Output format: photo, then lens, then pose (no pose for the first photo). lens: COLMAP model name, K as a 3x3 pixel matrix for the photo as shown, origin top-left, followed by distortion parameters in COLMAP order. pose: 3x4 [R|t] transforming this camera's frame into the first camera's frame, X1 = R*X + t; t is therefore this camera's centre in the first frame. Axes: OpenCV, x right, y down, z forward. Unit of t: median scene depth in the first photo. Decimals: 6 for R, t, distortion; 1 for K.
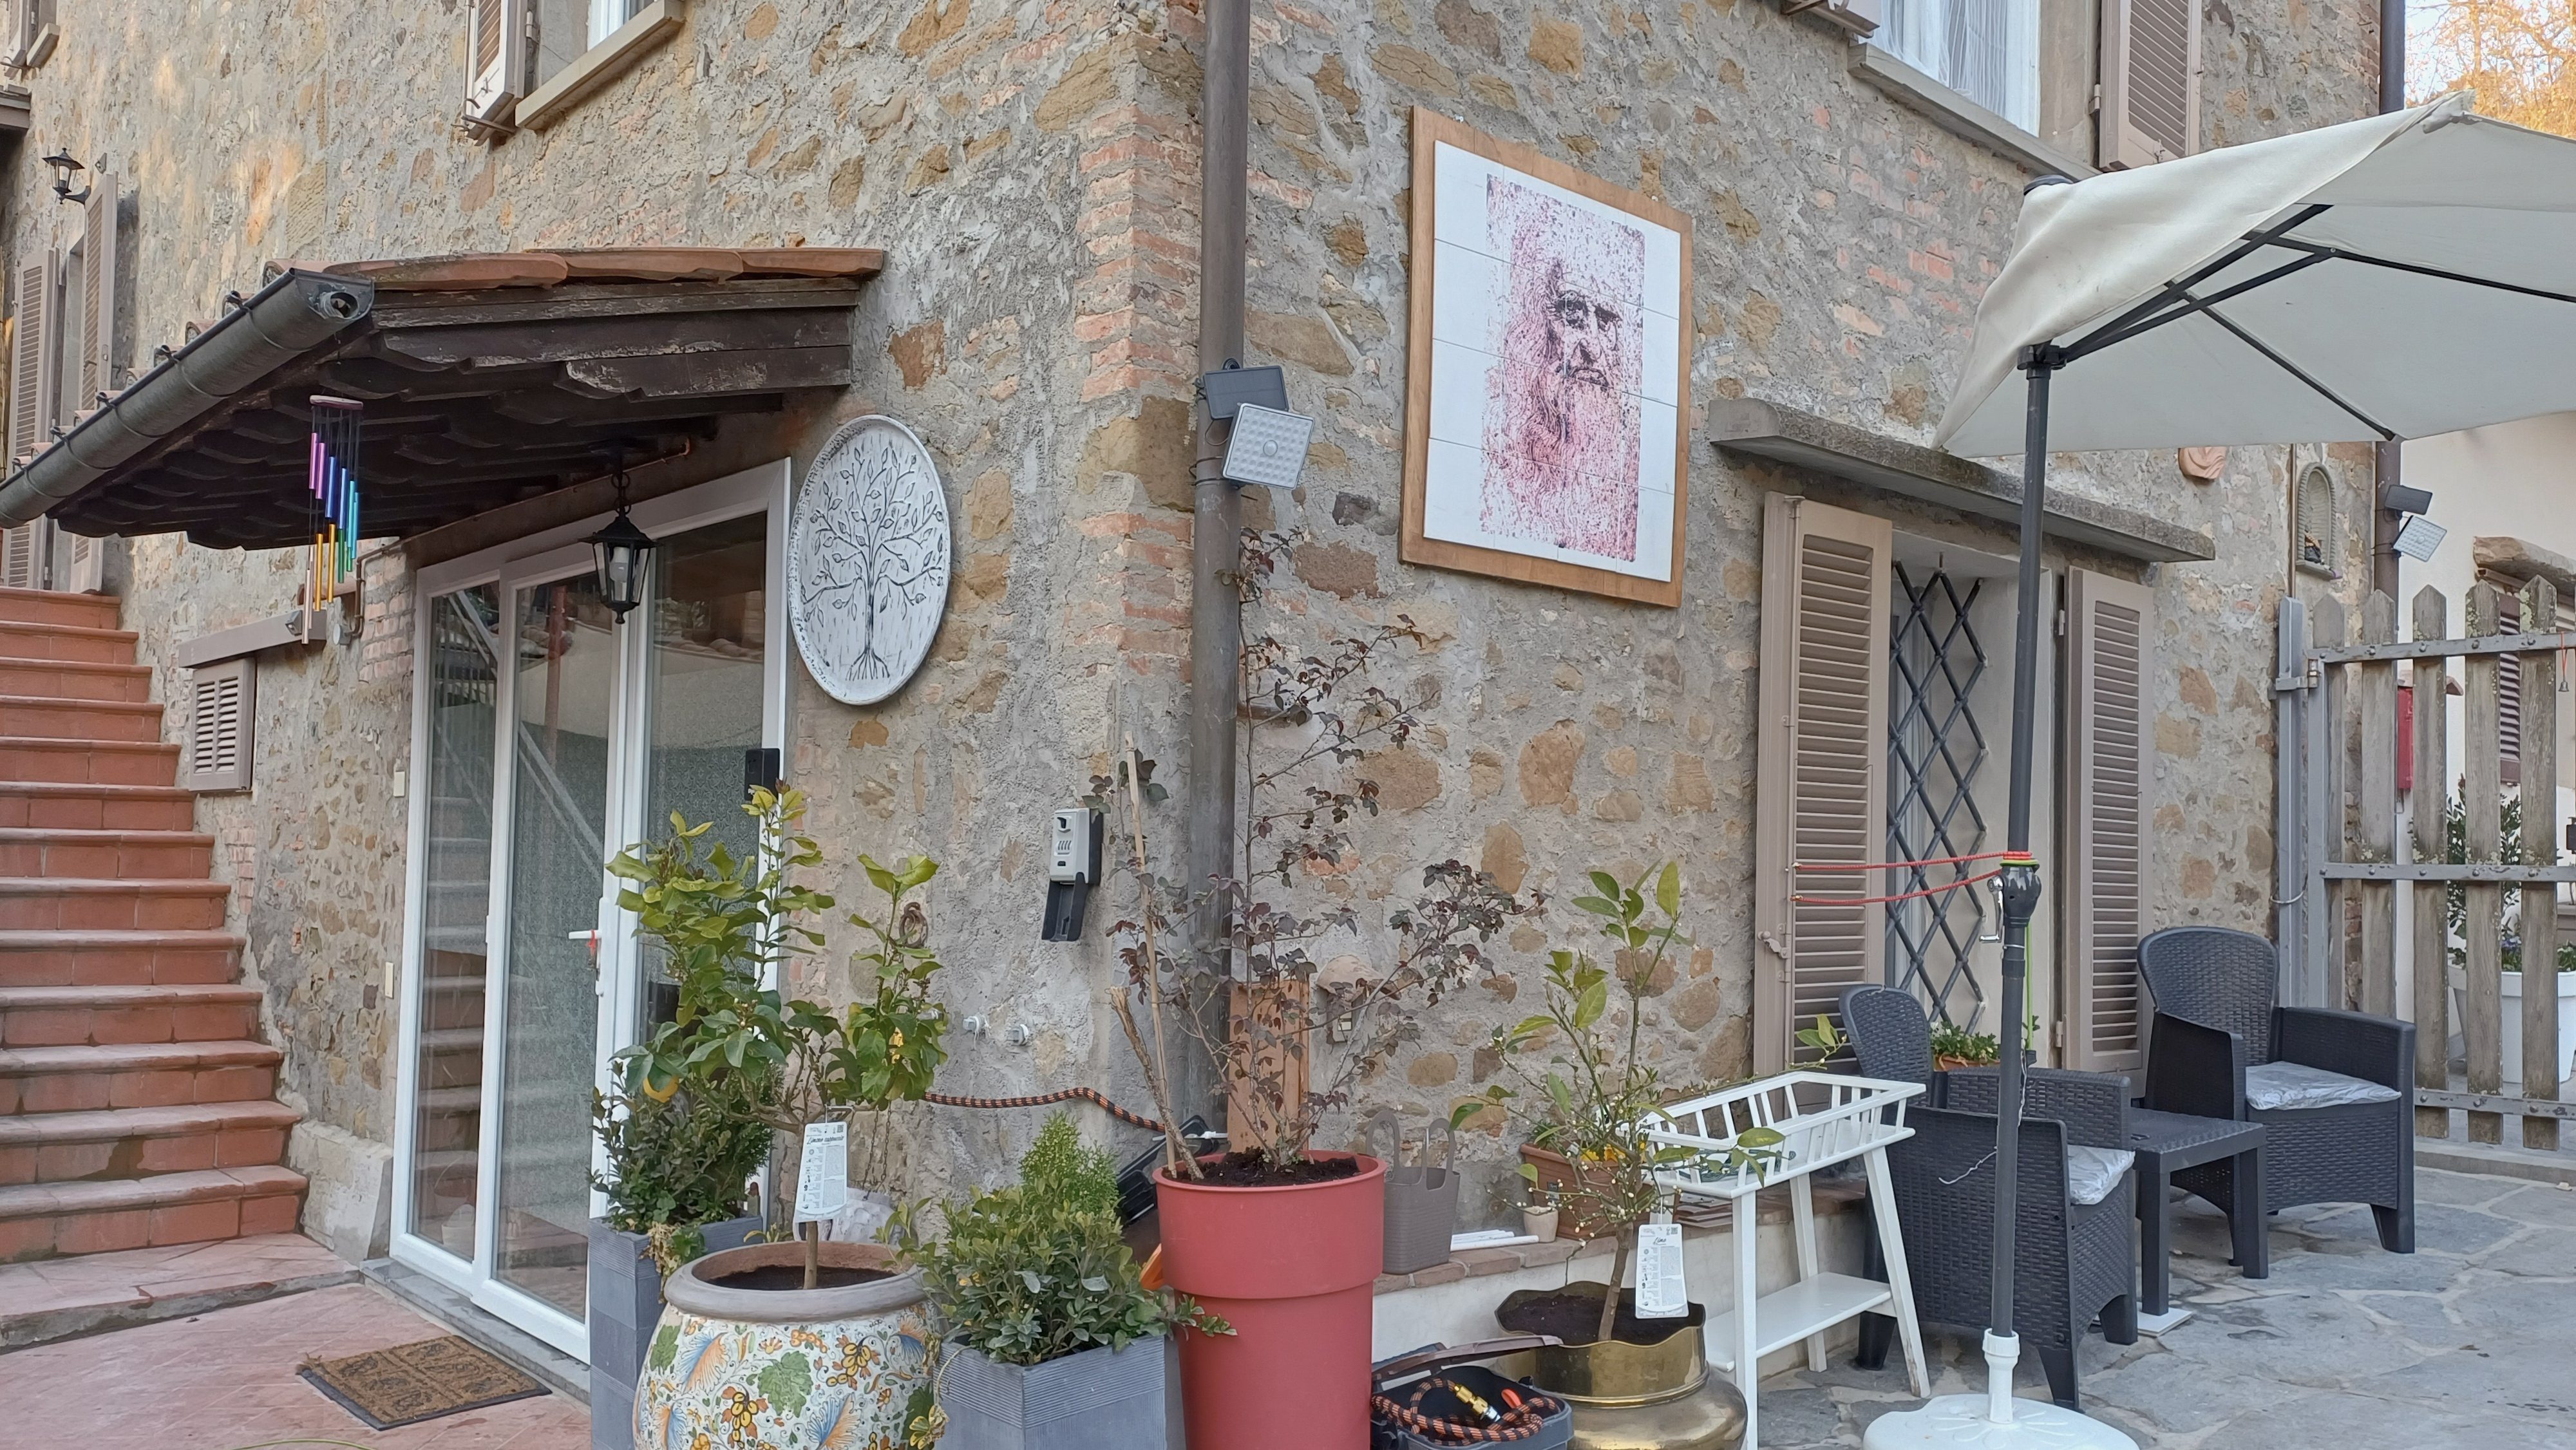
lens RADIAL K [[1824.9, 0, 1321.8], [0, 1824.9, 788.4], [0, 0, 1]] dist [0.087464, -0.005161]
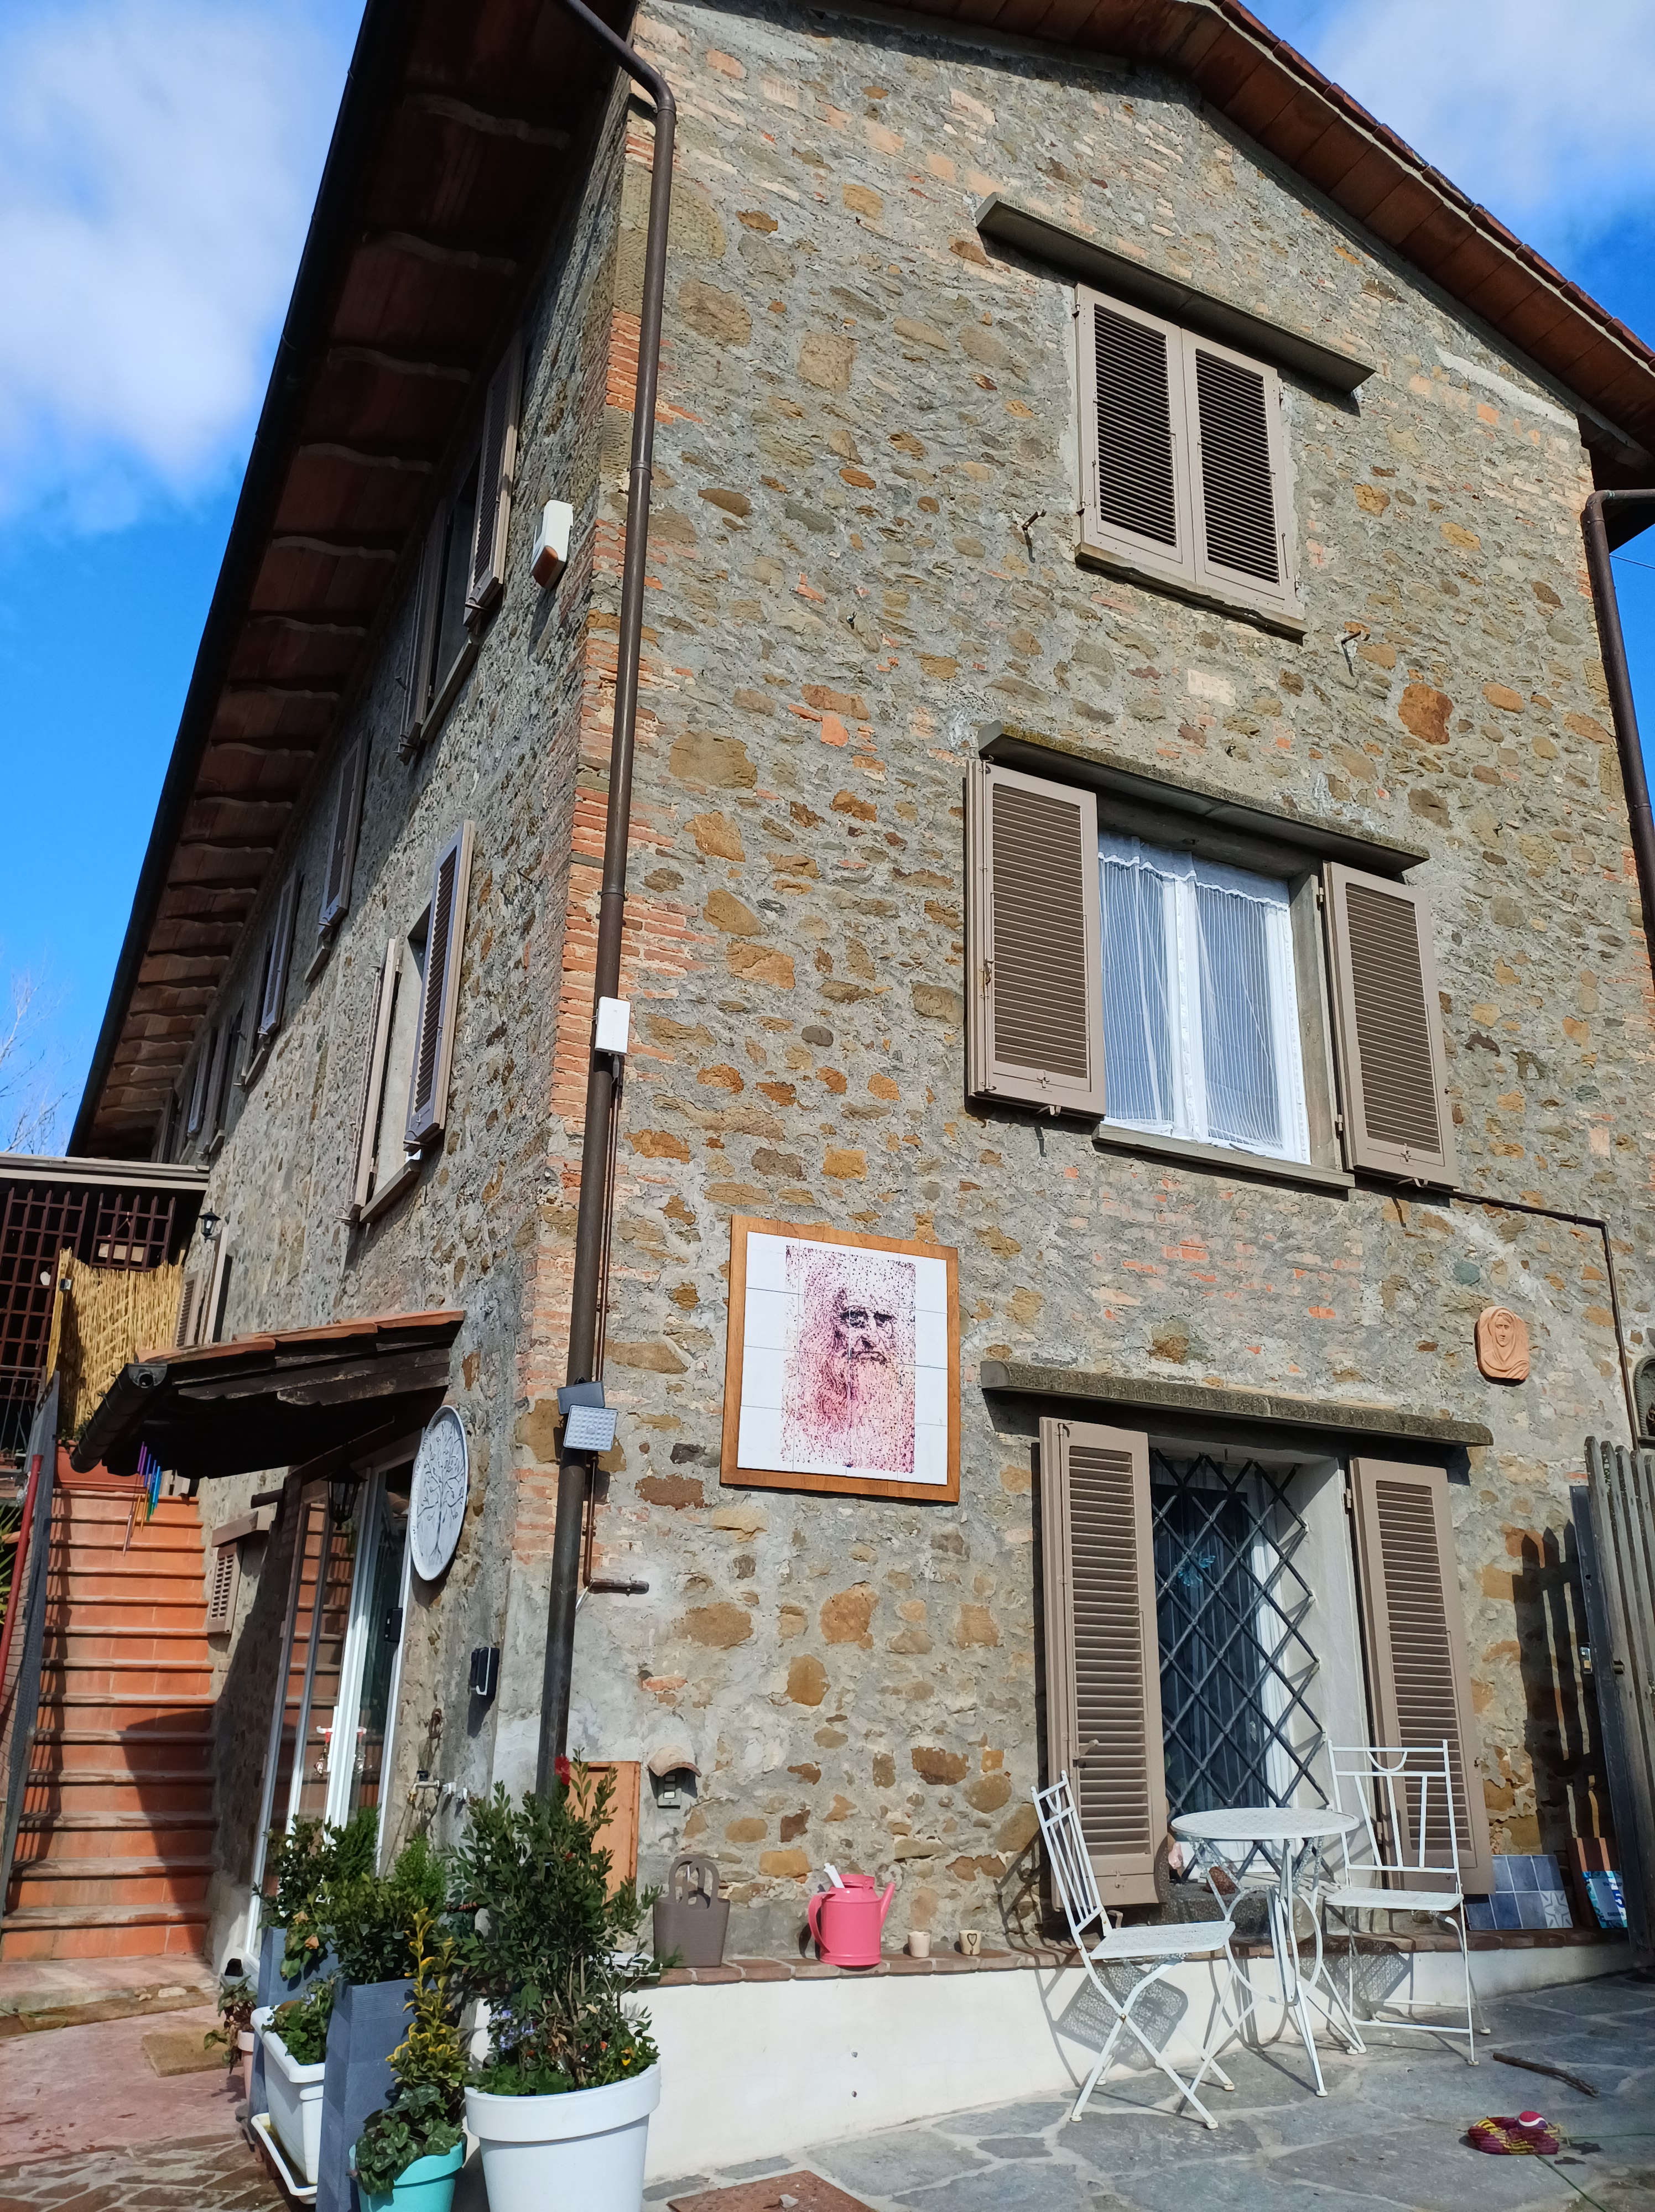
lens RADIAL K [[1595.1, 0, 825.9], [0, 1595.1, 1104.7], [0, 0, 1]] dist [0.049983, -0.007041]
pose [[0.959619, -0.090237, -0.266436, 0.494604], [0.005059, 0.952536, -0.304385, -0.010080], [0.281256, 0.290746, 0.914528, -0.342709]]
